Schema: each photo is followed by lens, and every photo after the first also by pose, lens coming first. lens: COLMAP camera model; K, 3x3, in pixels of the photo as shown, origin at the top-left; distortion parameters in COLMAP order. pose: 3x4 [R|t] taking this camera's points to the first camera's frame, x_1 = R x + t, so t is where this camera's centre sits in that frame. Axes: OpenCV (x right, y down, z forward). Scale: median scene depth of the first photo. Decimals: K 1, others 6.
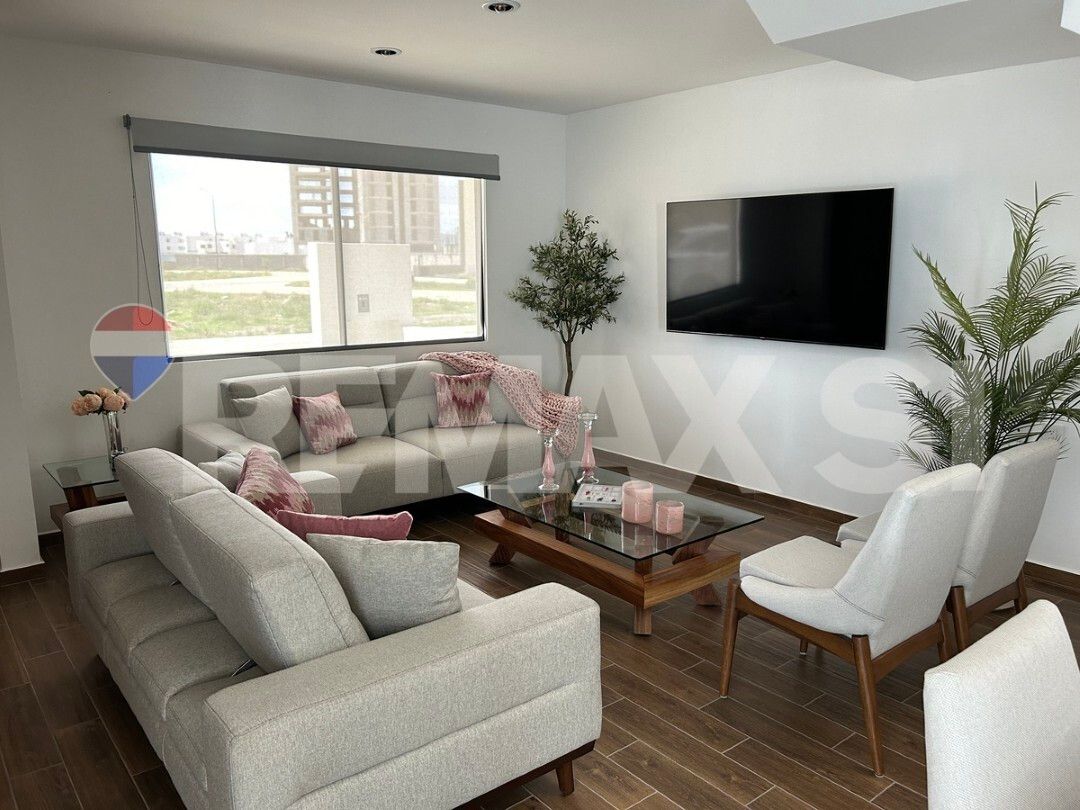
lens RADIAL K [[812.6, 0, 542.2], [0, 812.6, 404.2], [0, 0, 1]] dist [0.004671, -0.004382]
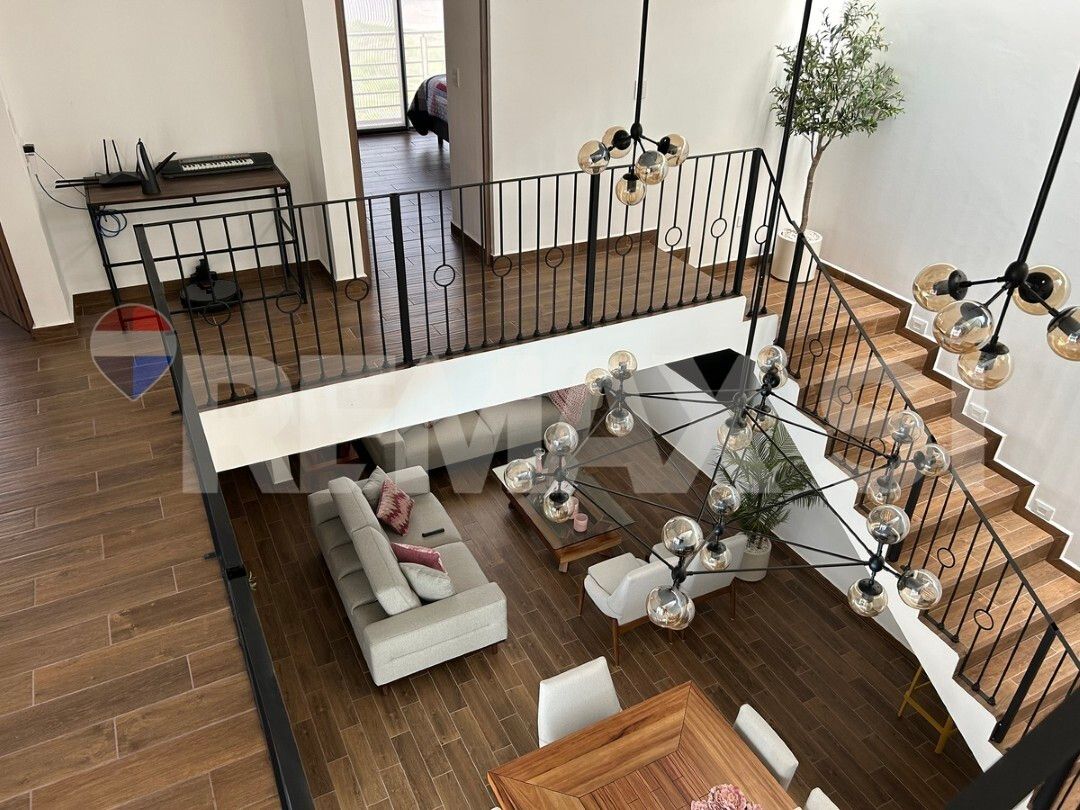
lens RADIAL K [[812.6, 0, 540.3], [0, 812.6, 405.2], [0, 0, 1]] dist [0.004671, -0.004382]
pose [[0.979706, 0.116152, -0.163357, 0.565576], [-0.049669, 0.930248, 0.363555, -1.370683], [0.194190, -0.348063, 0.917138, -1.243077]]
